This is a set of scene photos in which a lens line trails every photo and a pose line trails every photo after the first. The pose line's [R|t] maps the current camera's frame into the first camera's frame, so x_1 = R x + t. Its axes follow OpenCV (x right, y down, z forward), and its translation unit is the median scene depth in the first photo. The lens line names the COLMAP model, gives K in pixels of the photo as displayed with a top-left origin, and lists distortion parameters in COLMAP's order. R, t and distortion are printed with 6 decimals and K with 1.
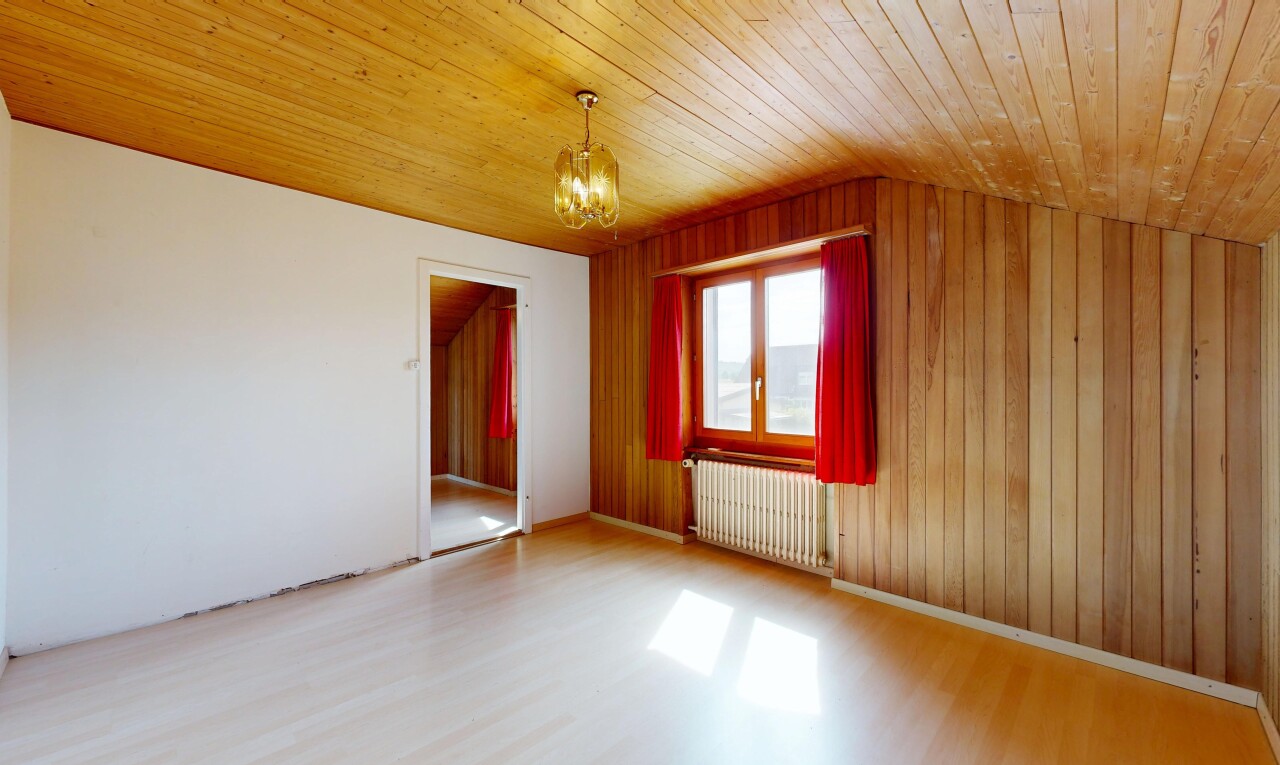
lens RADIAL K [[499.8, 0, 636.9], [0, 499.8, 387.4], [0, 0, 1]] dist [0.000437, -0.000029]
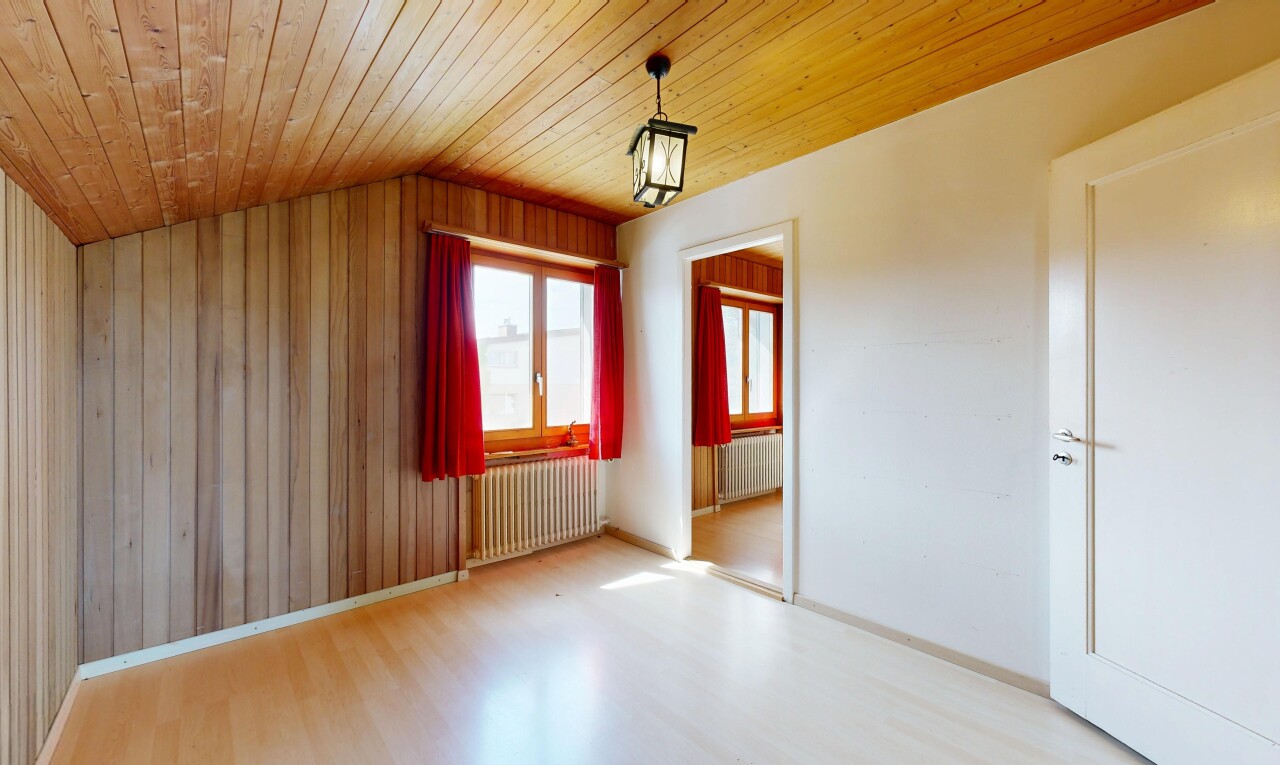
lens RADIAL K [[499.8, 0, 633.2], [0, 499.8, 381.1], [0, 0, 1]] dist [0.000437, -0.000029]
pose [[0.085589, 0.001310, 0.996330, -0.764228], [0.000350, 0.999999, -0.001345, -0.002765], [-0.996330, 0.000464, 0.085588, 0.737739]]
